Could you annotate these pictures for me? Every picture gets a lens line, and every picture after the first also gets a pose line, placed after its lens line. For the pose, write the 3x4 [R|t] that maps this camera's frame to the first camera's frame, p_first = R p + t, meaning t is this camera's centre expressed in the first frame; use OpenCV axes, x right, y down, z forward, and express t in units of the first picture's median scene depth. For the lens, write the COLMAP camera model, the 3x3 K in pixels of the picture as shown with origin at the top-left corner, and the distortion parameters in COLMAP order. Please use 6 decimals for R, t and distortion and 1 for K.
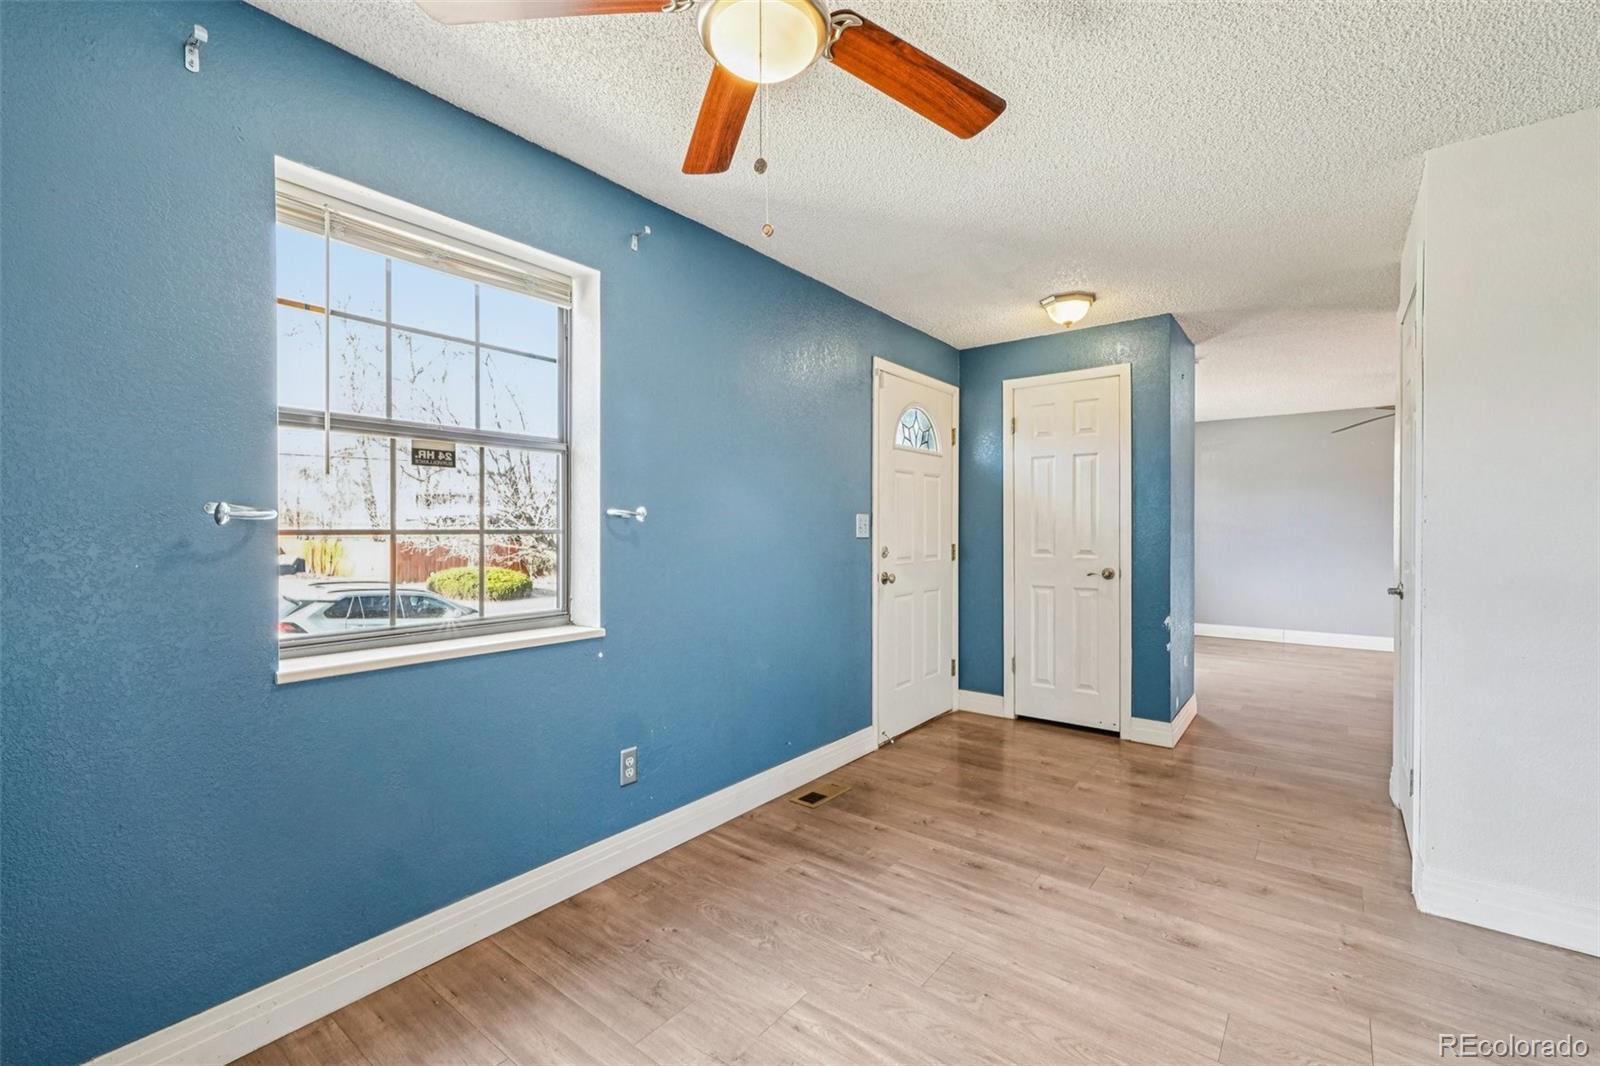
lens RADIAL K [[684.8, 0, 803.7], [0, 684.8, 532.0], [0, 0, 1]] dist [0.006259, 0.000896]
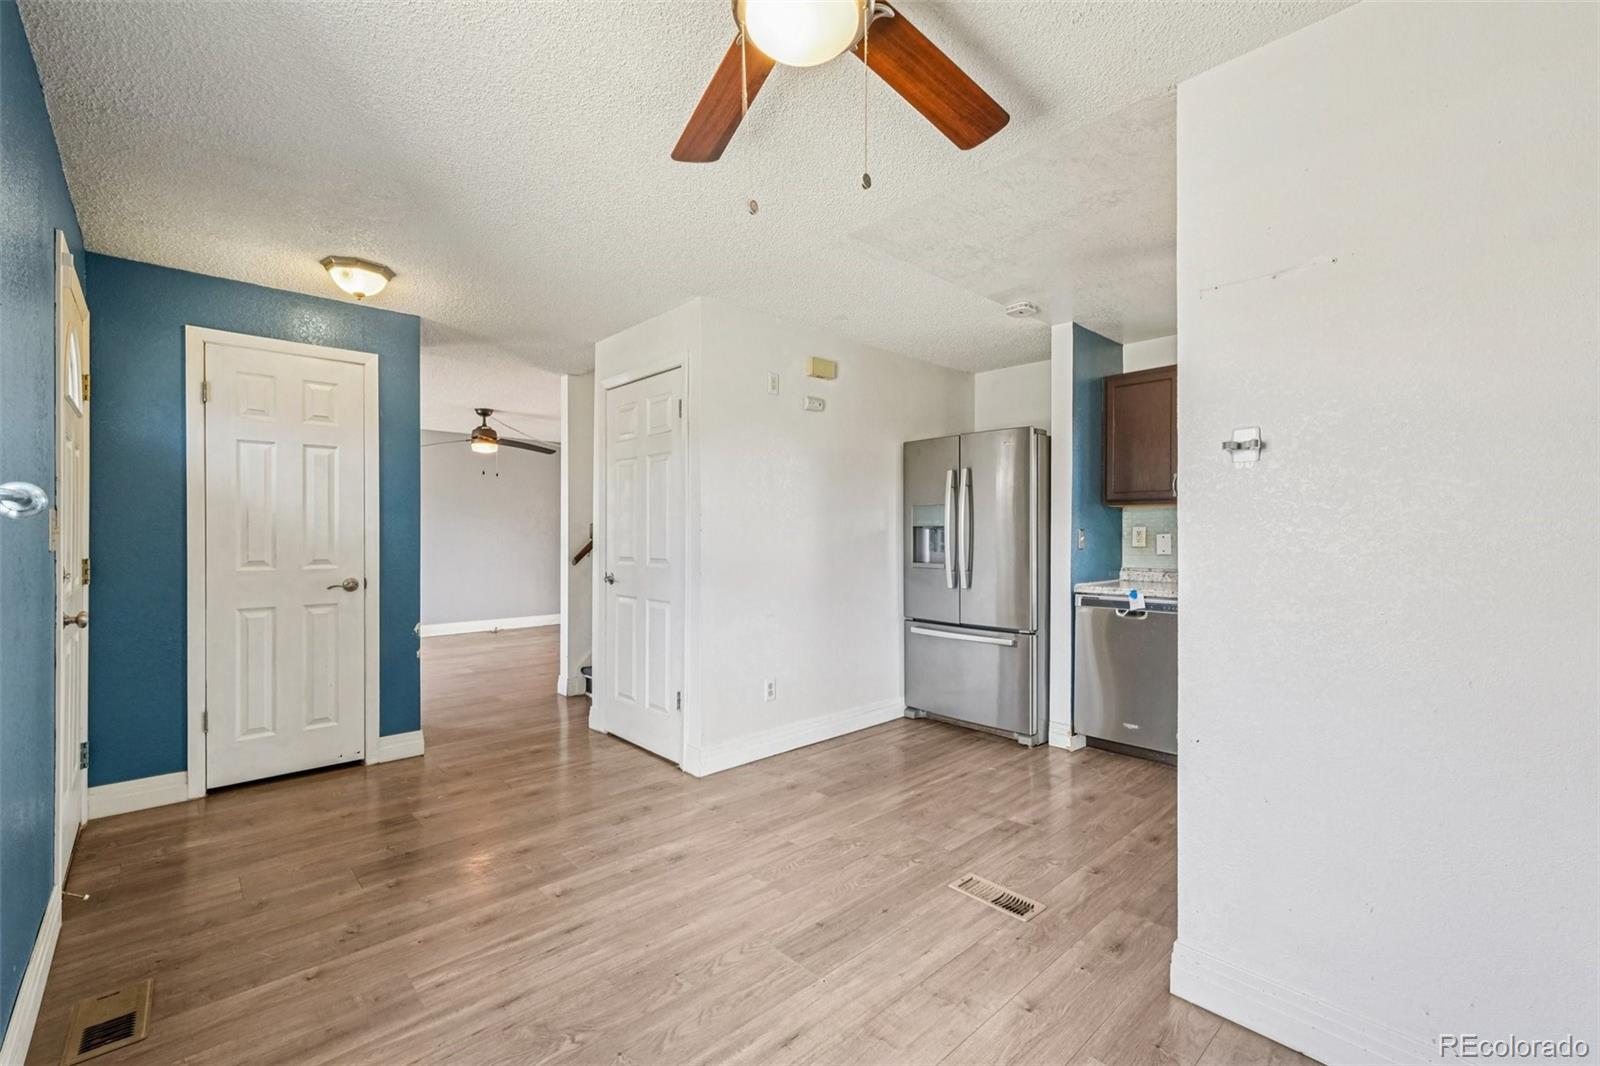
lens RADIAL K [[684.8, 0, 803.7], [0, 684.8, 532.0], [0, 0, 1]] dist [0.006259, 0.000896]
pose [[0.164799, -0.000902, 0.986327, -0.416892], [0.002603, 0.999996, 0.000480, -0.007231], [-0.986324, 0.002488, 0.164801, 0.347460]]
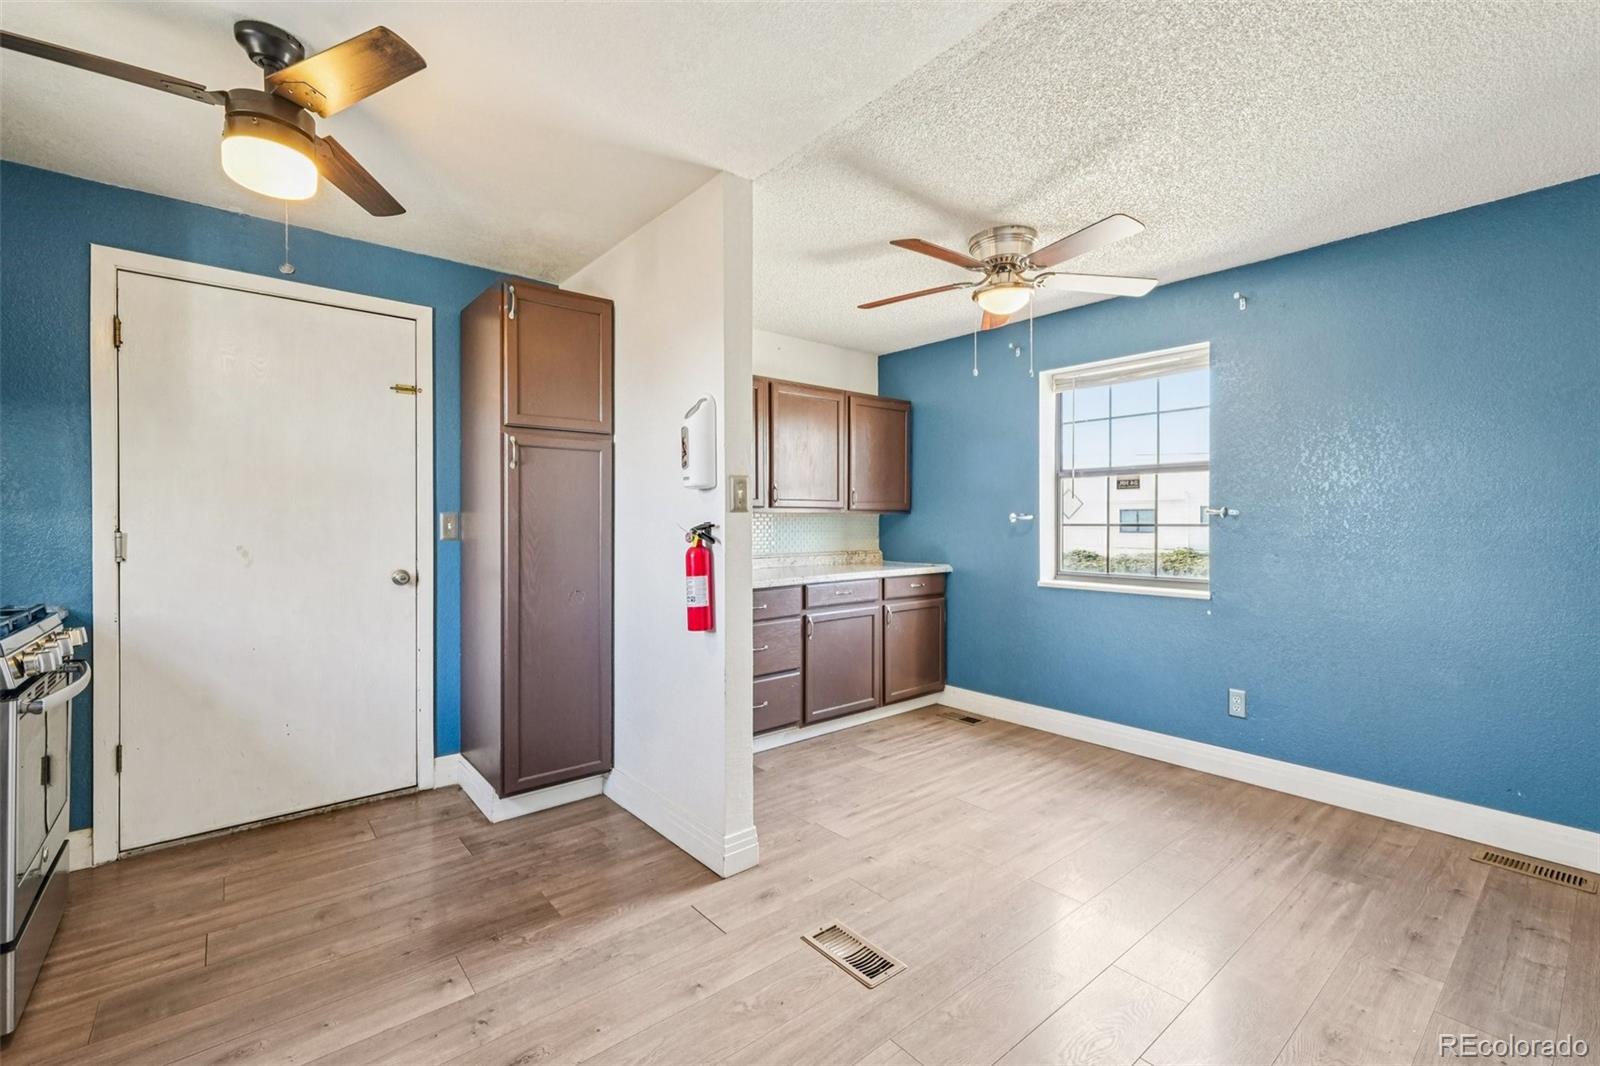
lens RADIAL K [[698.8, 0, 810.7], [0, 698.8, 525.6], [0, 0, 1]] dist [0.006011, 0.000678]
pose [[-0.204387, 0.003031, -0.978885, 0.931470], [-0.004934, 0.999979, 0.004126, -0.001257], [0.978878, 0.005674, -0.204368, 0.356589]]
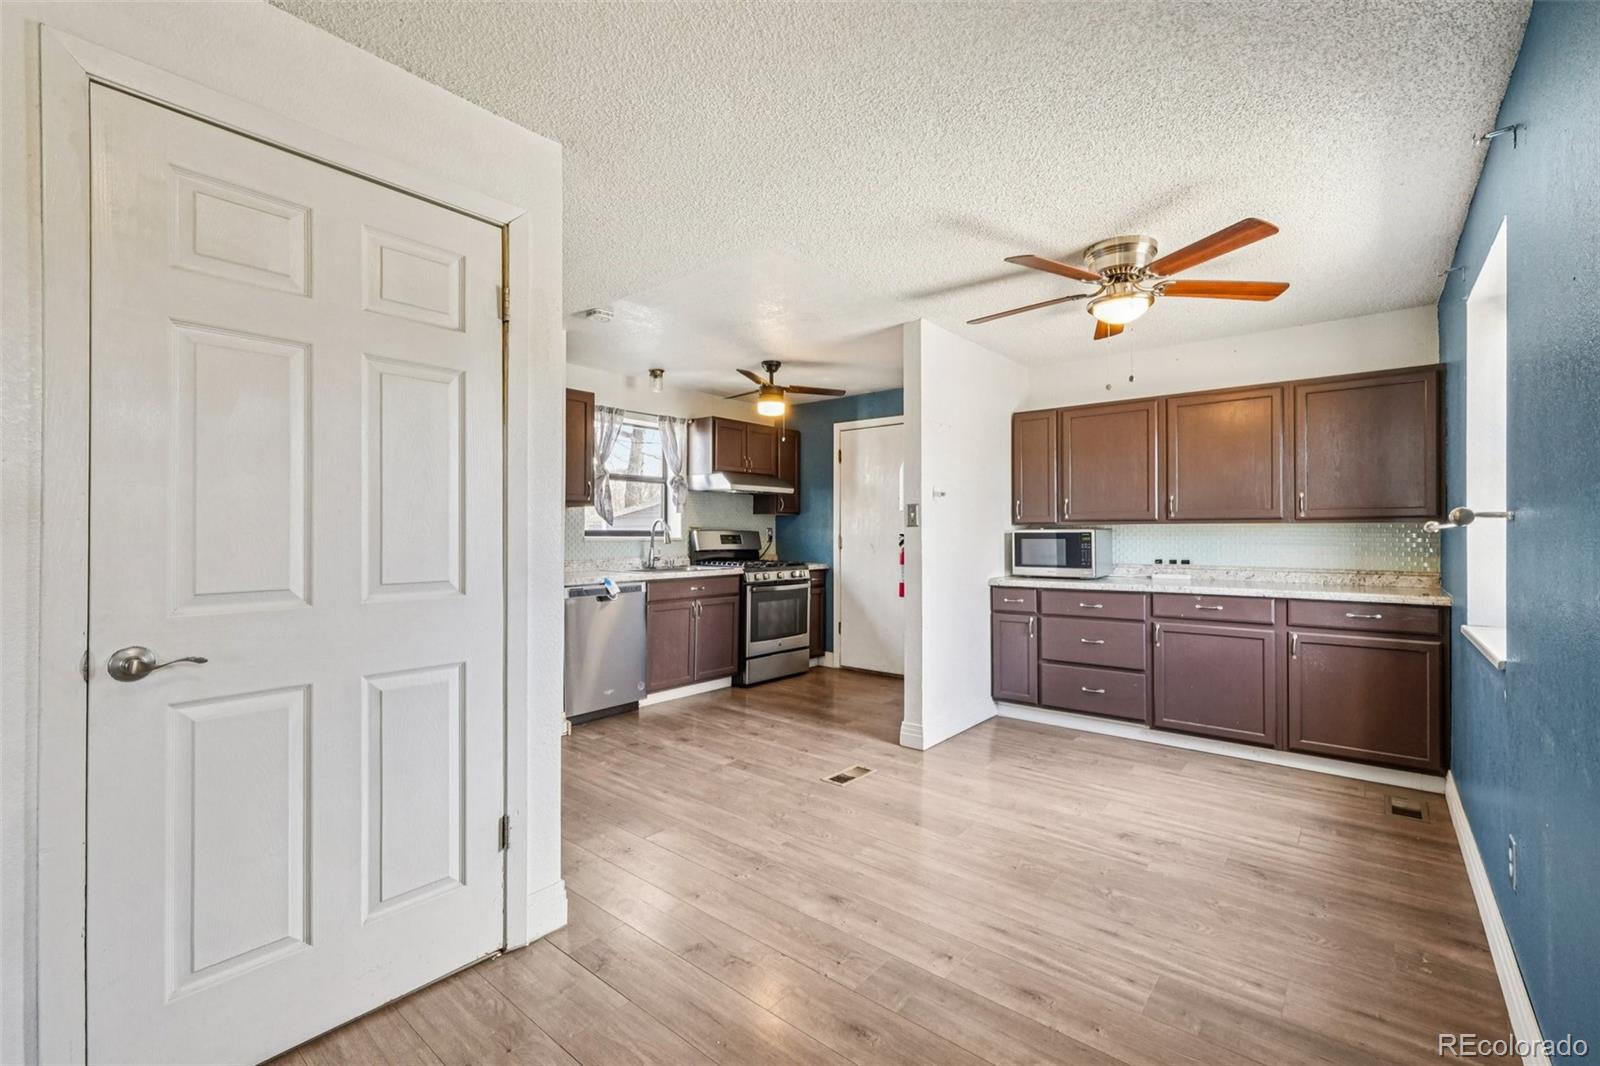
lens RADIAL K [[684.8, 0, 803.7], [0, 684.8, 532.0], [0, 0, 1]] dist [0.006259, 0.000896]
pose [[-0.999370, -0.004747, 0.035170, 0.359424], [-0.004604, 0.999981, 0.004151, -0.006943], [-0.035189, 0.003986, -0.999373, 1.333388]]
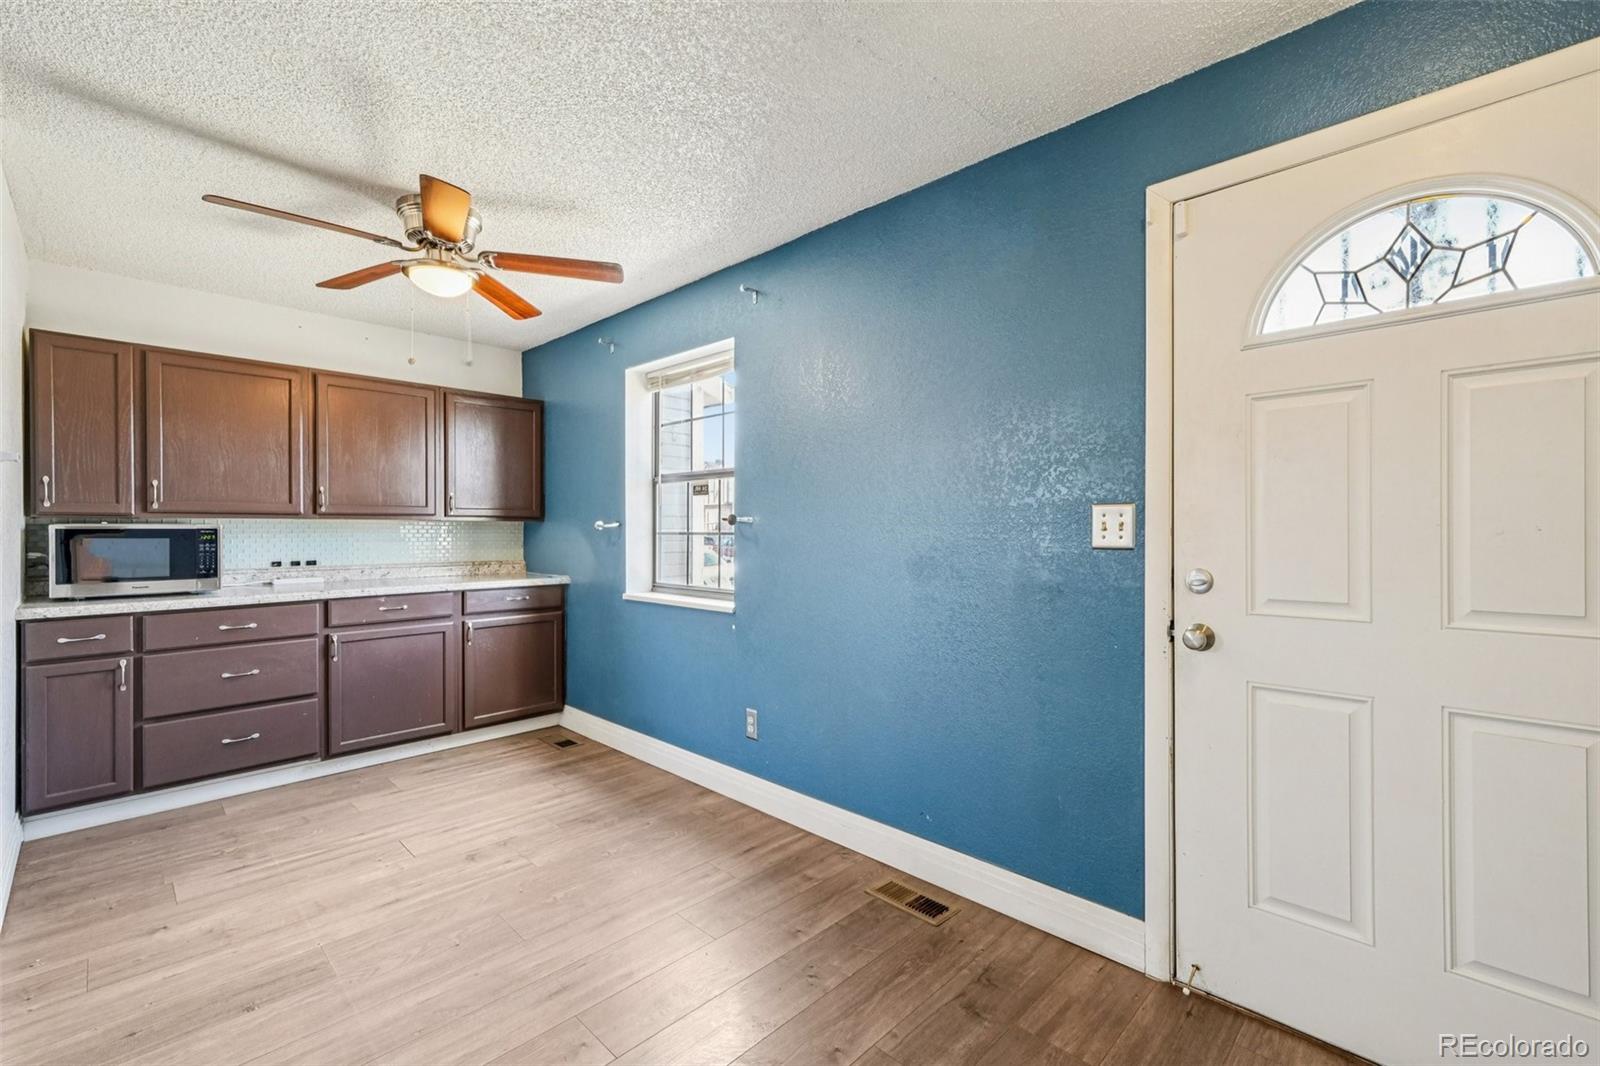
lens RADIAL K [[690.1, 0, 807.7], [0, 690.1, 531.1], [0, 0, 1]] dist [0.003362, 0.000991]
pose [[-0.113570, -0.002225, -0.993528, 0.734827], [-0.005395, 0.999984, -0.001623, -0.002765], [0.993515, 0.005175, -0.113580, 0.939116]]
